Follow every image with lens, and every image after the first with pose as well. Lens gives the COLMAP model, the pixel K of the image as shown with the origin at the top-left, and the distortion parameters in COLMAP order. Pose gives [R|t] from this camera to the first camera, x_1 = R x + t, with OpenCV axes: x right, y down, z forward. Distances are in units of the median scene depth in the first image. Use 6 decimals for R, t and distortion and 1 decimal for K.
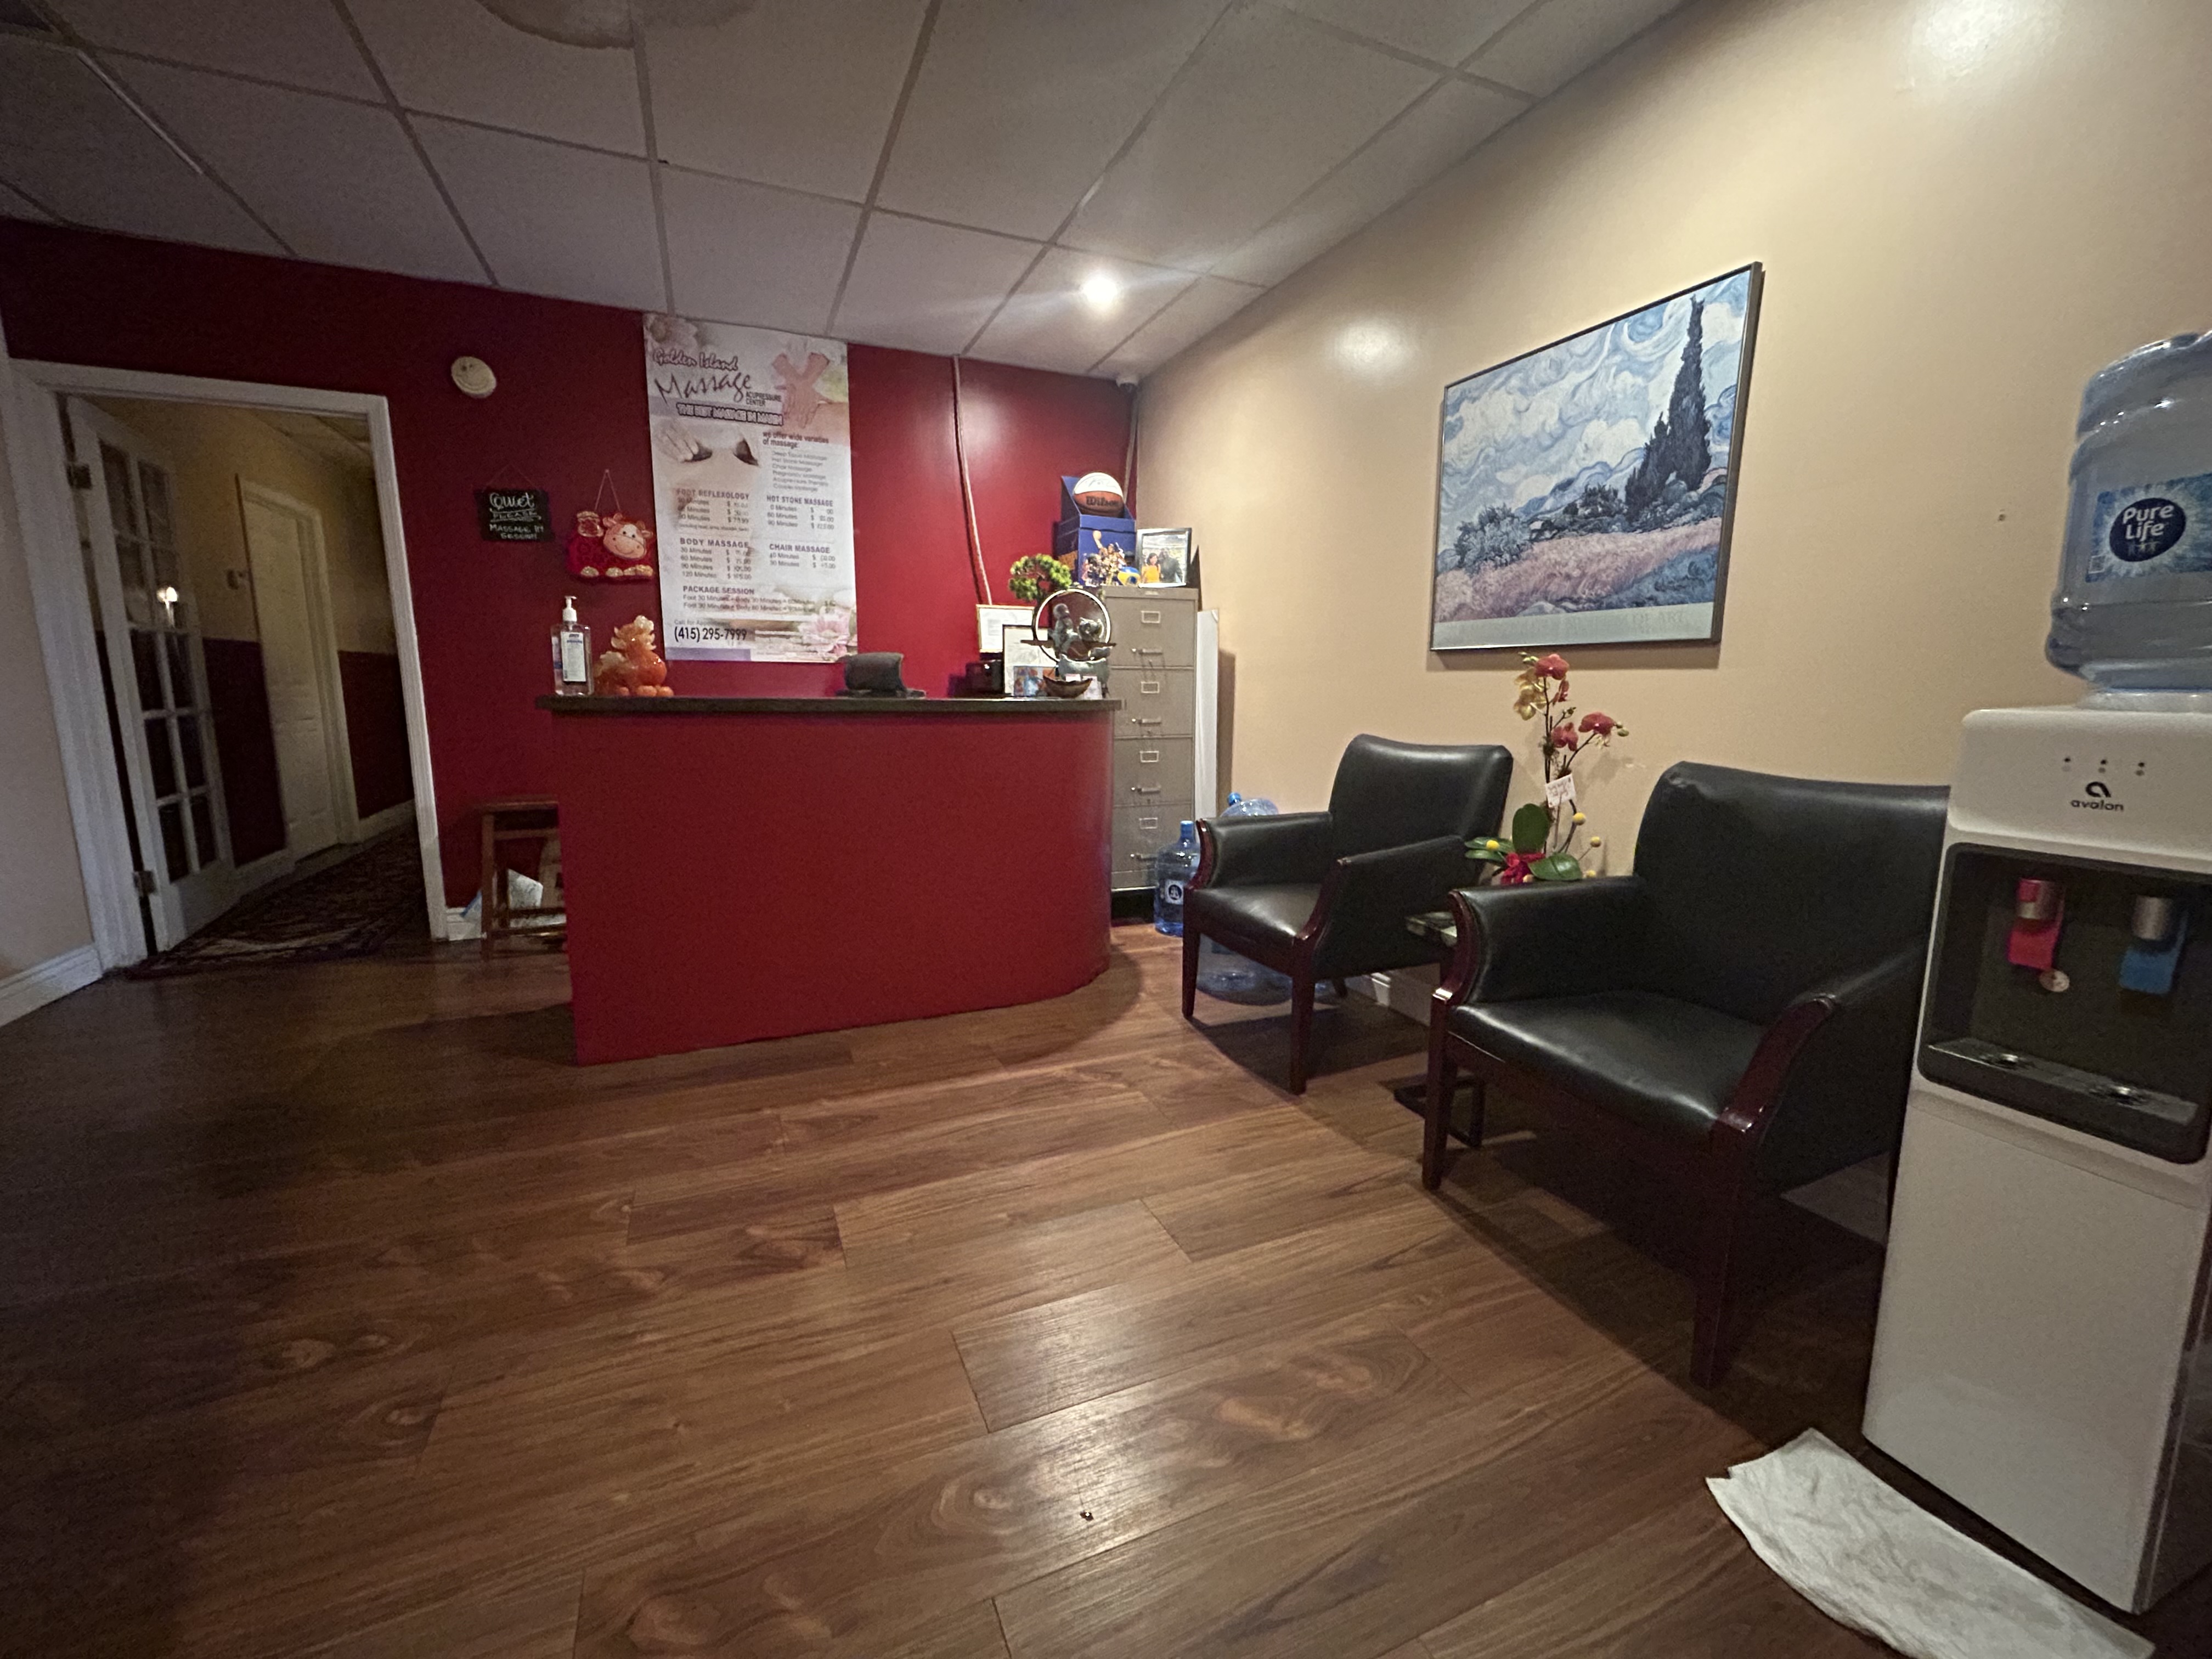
lens RADIAL K [[896.5, 0, 1092.7], [0, 896.5, 823.0], [0, 0, 1]] dist [-0.001135, 0.001436]
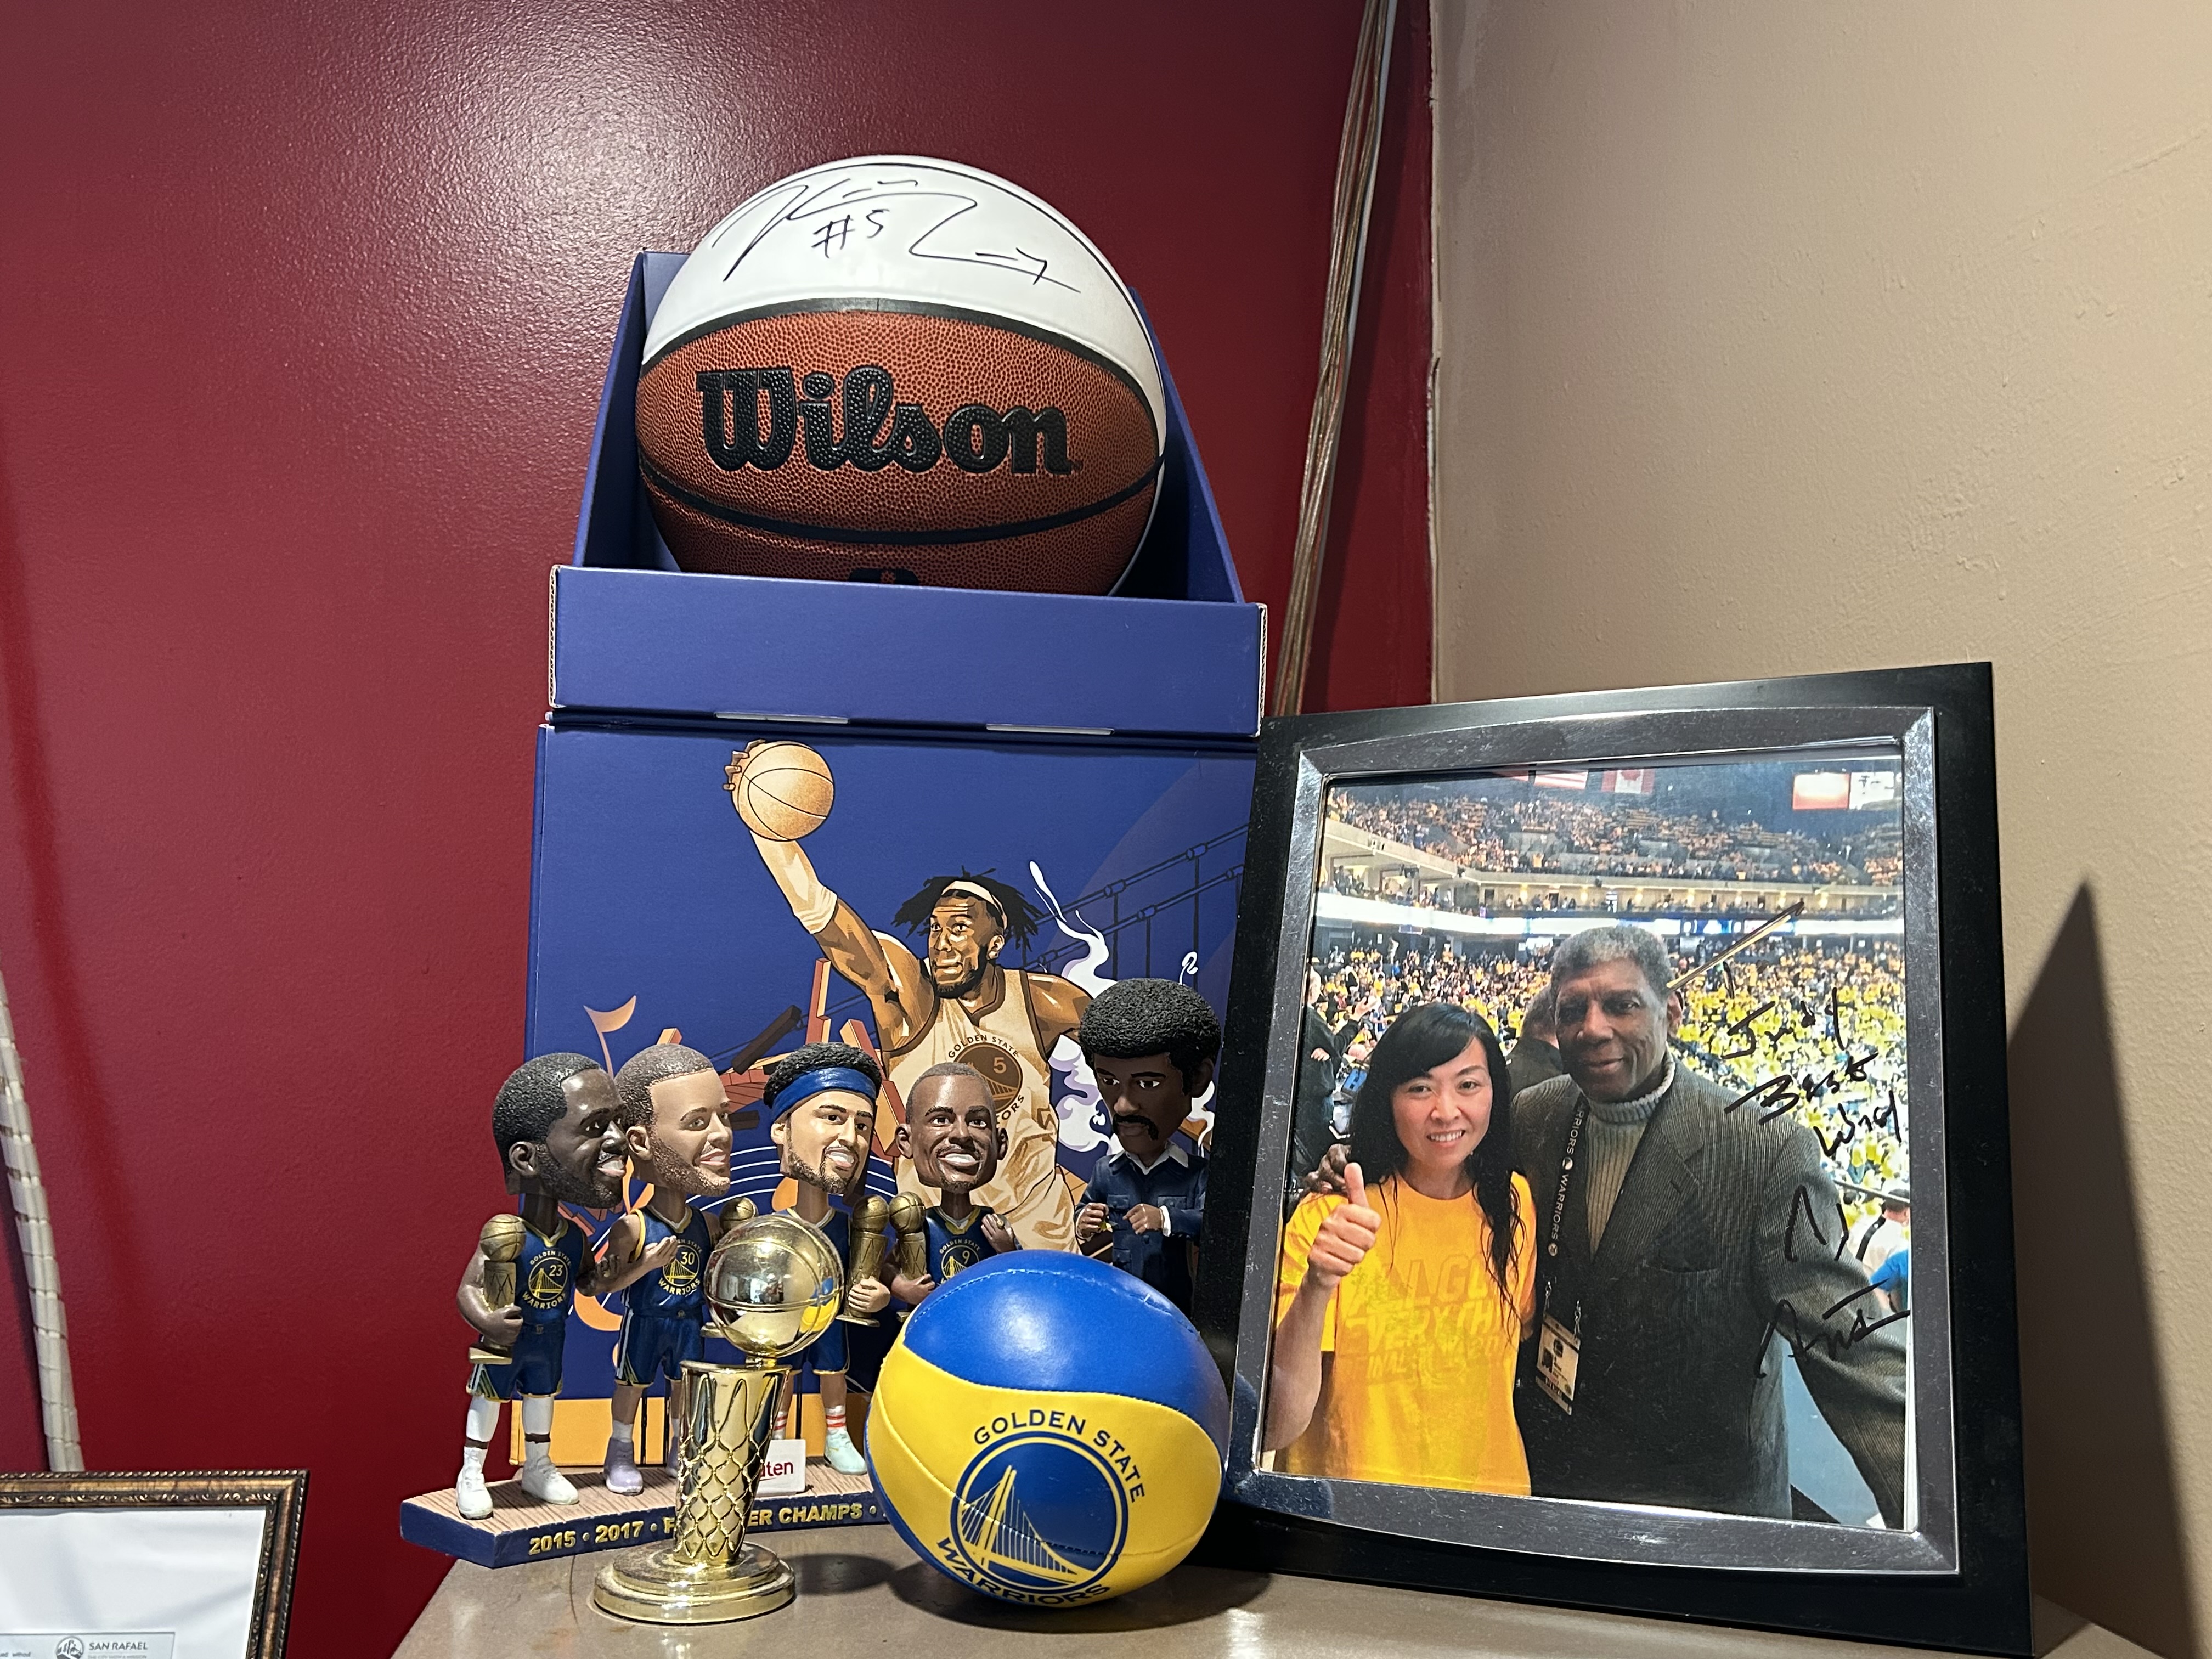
lens RADIAL K [[2000.4, 0, 1109.5], [0, 2000.4, 829.8], [0, 0, 1]] dist [0.002249, -0.000086]
pose [[0.972778, -0.020888, -0.230794, 0.123118], [-0.033098, 0.973196, -0.227581, -0.431810], [0.229361, 0.229025, 0.946013, 1.298548]]
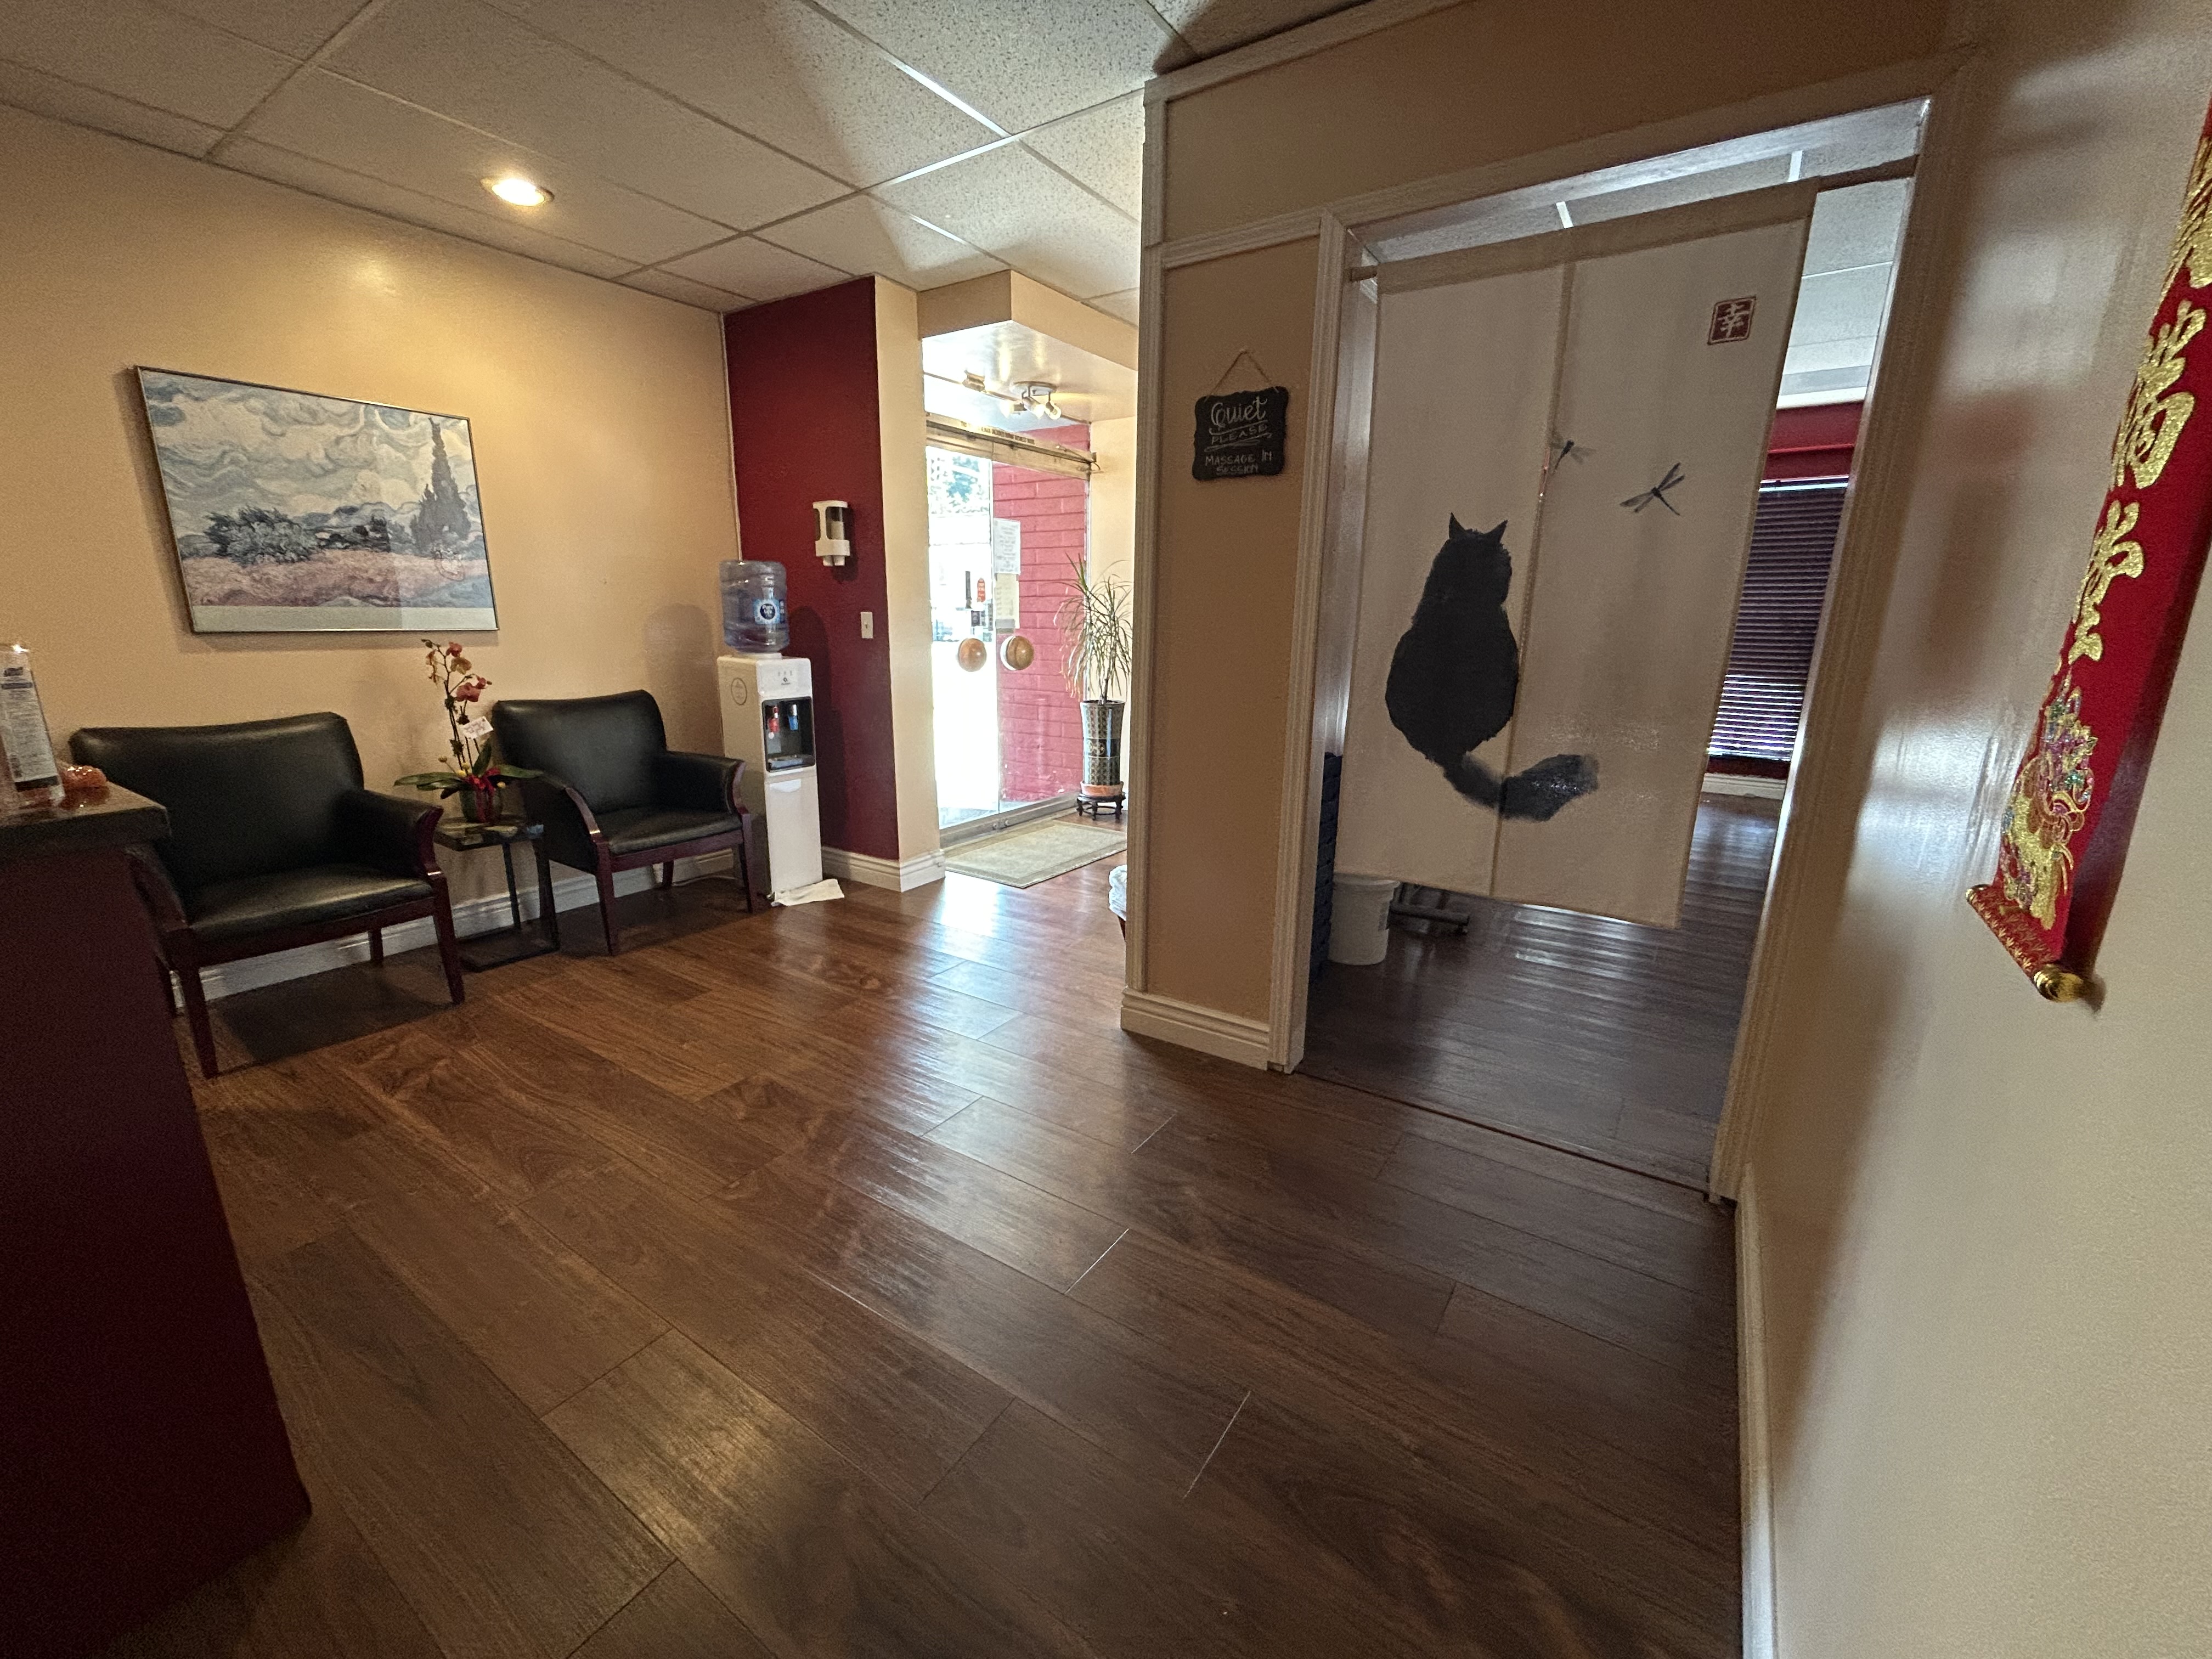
lens RADIAL K [[896.5, 0, 1112.5], [0, 896.5, 828.7], [0, 0, 1]] dist [-0.001135, 0.001436]
pose [[-0.552621, -0.209986, 0.806546, -1.129090], [0.116762, 0.938689, 0.324391, -0.203834], [-0.825213, 0.273439, -0.494221, 0.747007]]
